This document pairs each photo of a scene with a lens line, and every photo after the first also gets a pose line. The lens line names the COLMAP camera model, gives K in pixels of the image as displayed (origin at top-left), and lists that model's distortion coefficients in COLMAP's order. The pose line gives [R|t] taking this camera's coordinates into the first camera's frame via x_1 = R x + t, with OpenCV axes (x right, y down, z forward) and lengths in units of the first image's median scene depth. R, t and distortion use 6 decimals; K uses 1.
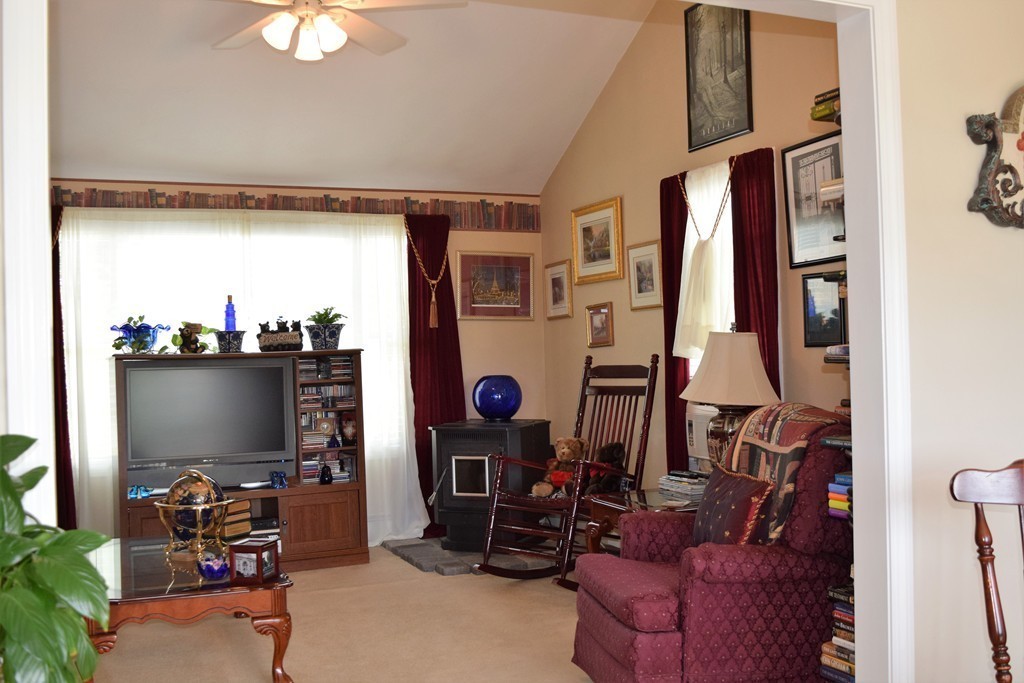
lens RADIAL K [[1040.8, 0, 512.0], [0, 1040.8, 341.5], [0, 0, 1]] dist [-0.063375, 0.013156]
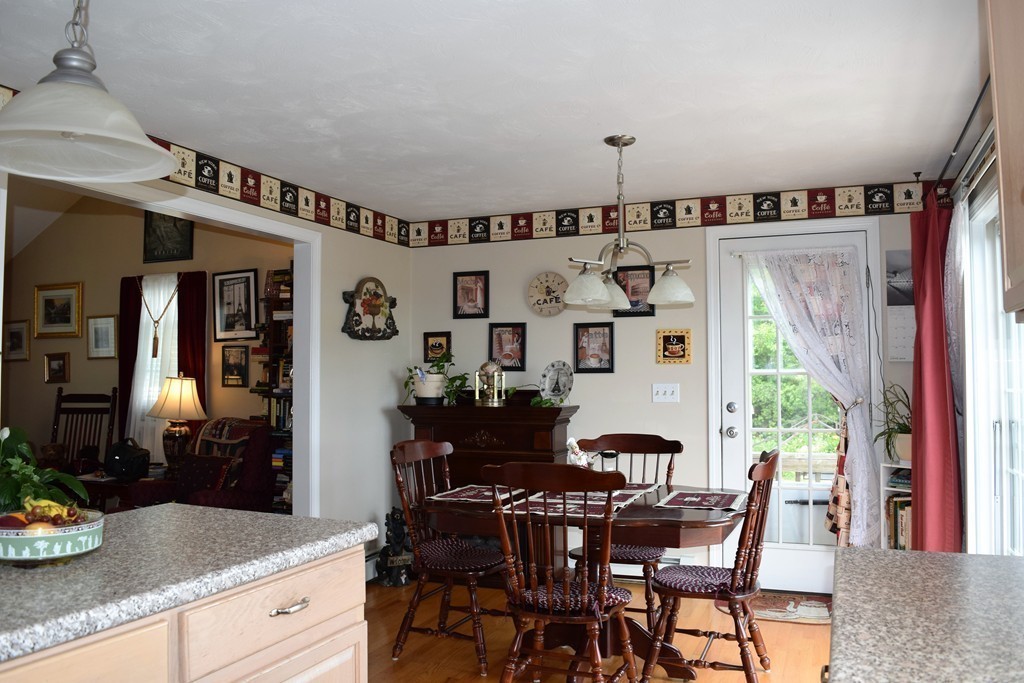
lens RADIAL K [[800.6, 0, 512.0], [0, 800.6, 341.5], [0, 0, 1]] dist [-0.083951, 0.003885]
pose [[0.726694, 0.052890, 0.684923, -0.264928], [-0.020904, 0.998273, -0.054908, -0.007486], [-0.686644, 0.025583, 0.726544, -0.297993]]
